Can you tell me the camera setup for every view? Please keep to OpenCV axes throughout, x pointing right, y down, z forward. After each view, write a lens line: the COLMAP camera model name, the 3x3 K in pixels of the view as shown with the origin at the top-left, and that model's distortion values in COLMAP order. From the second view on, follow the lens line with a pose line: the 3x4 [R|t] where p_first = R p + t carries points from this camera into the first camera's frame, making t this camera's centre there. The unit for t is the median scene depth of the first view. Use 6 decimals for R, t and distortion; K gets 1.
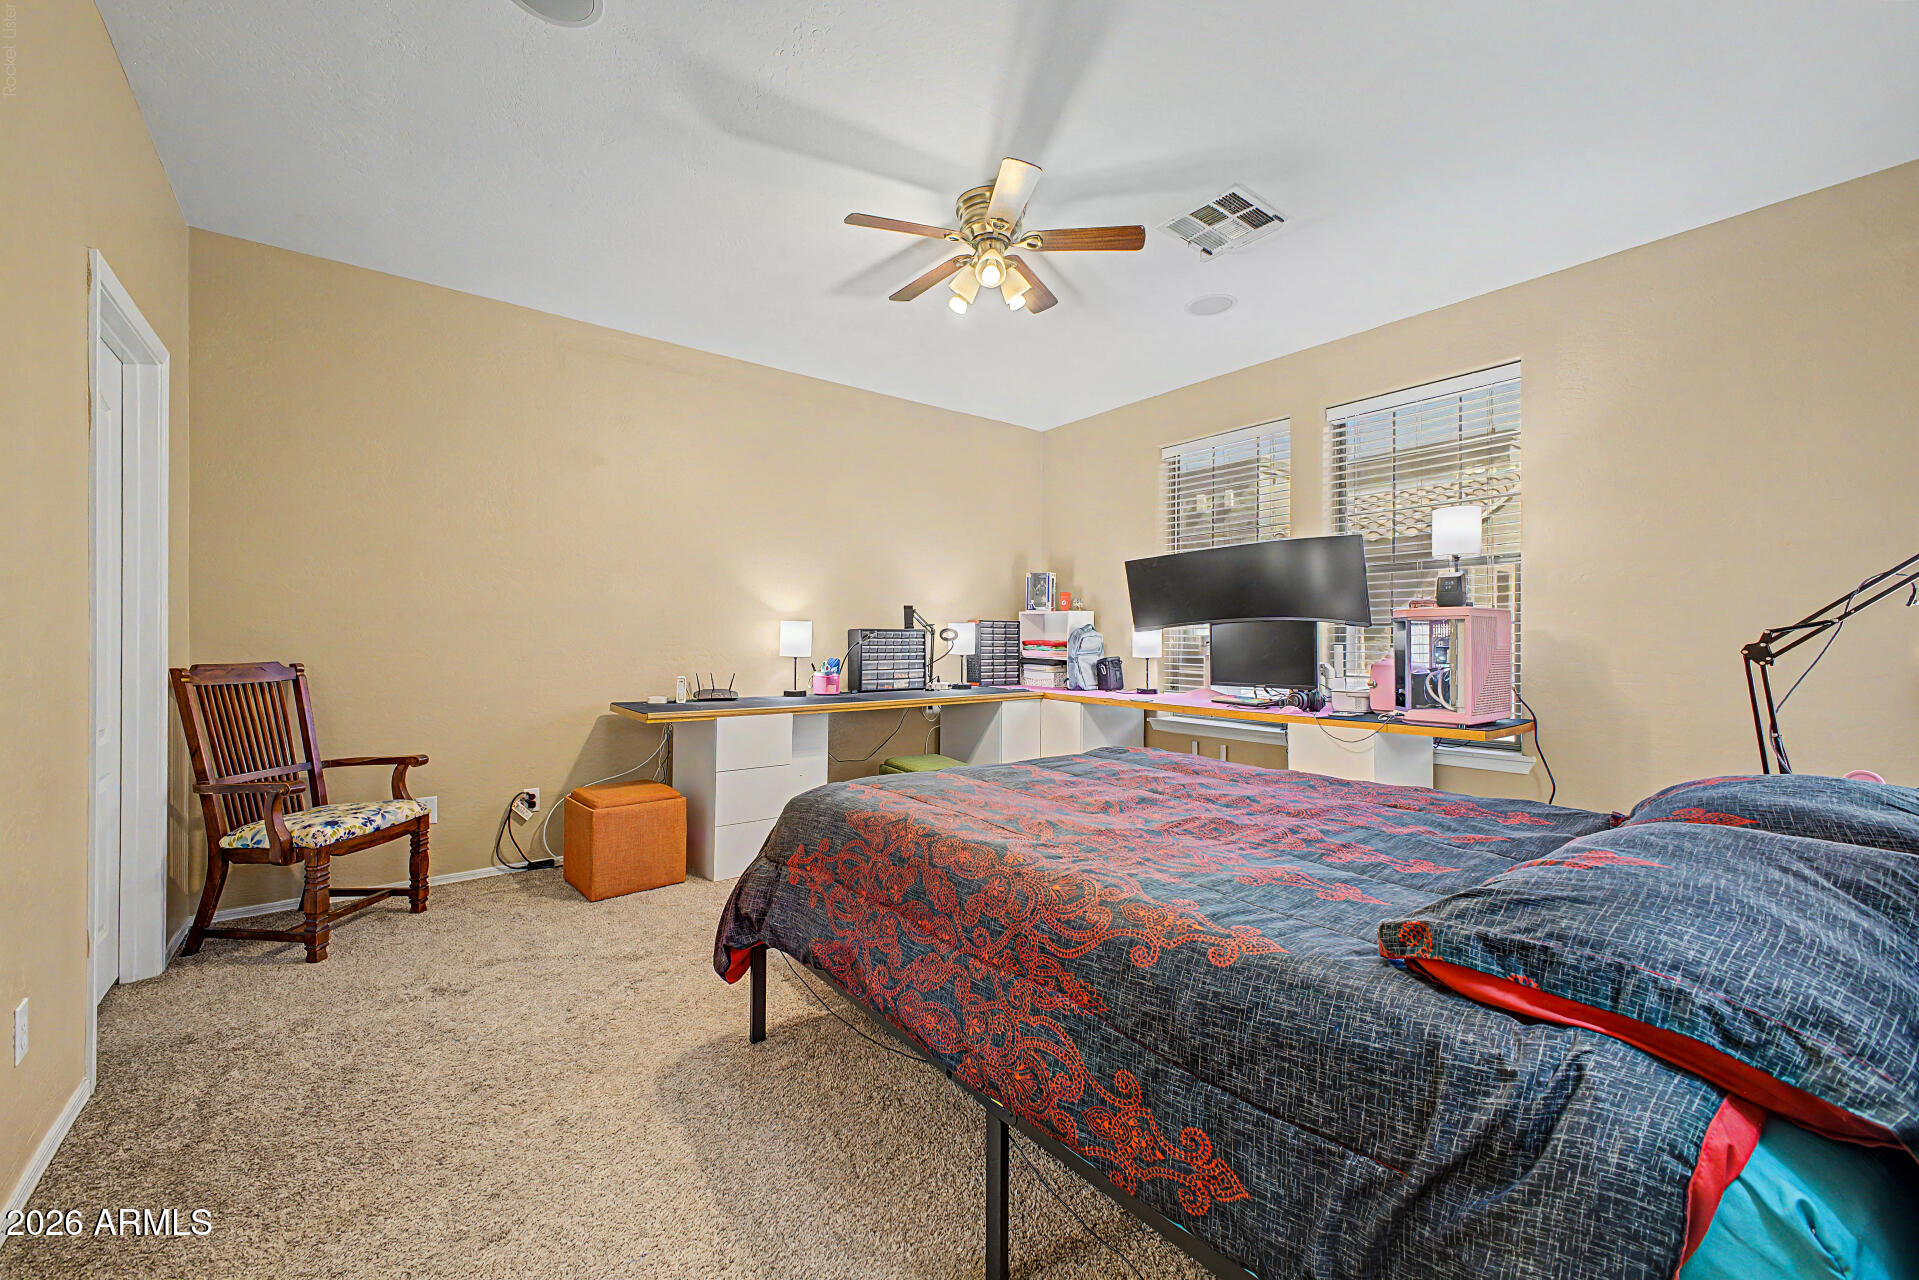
lens RADIAL K [[764.6, 0, 964.8], [0, 764.6, 638.3], [0, 0, 1]] dist [0.017184, -0.005247]
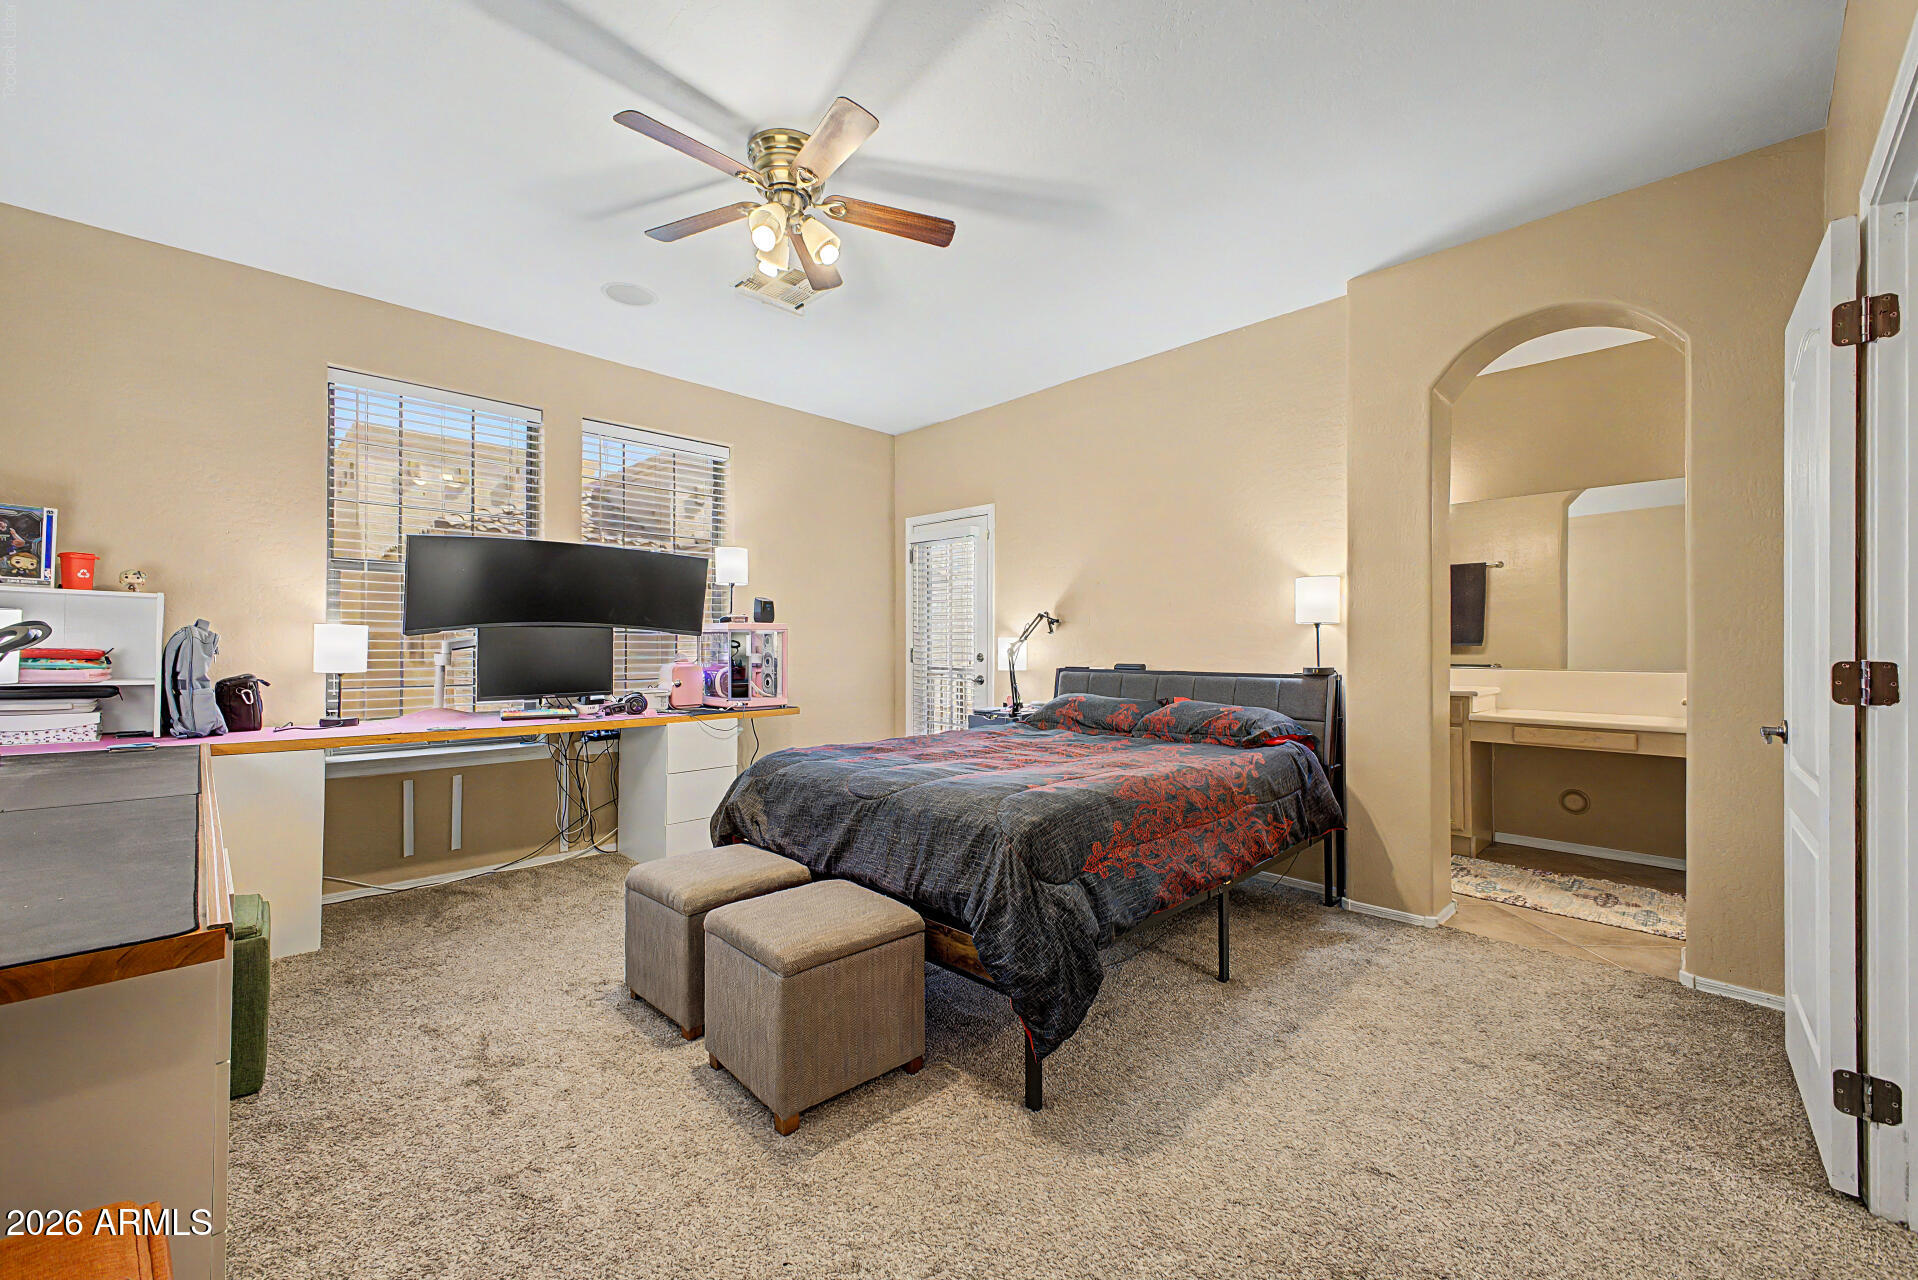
lens RADIAL K [[764.2, 0, 961.2], [0, 764.2, 644.4], [0, 0, 1]] dist [0.017184, -0.005247]
pose [[-0.127833, -0.002577, 0.991792, -0.561588], [-0.007335, 0.999972, 0.001653, -0.005612], [-0.991769, -0.007063, -0.127848, 0.591701]]
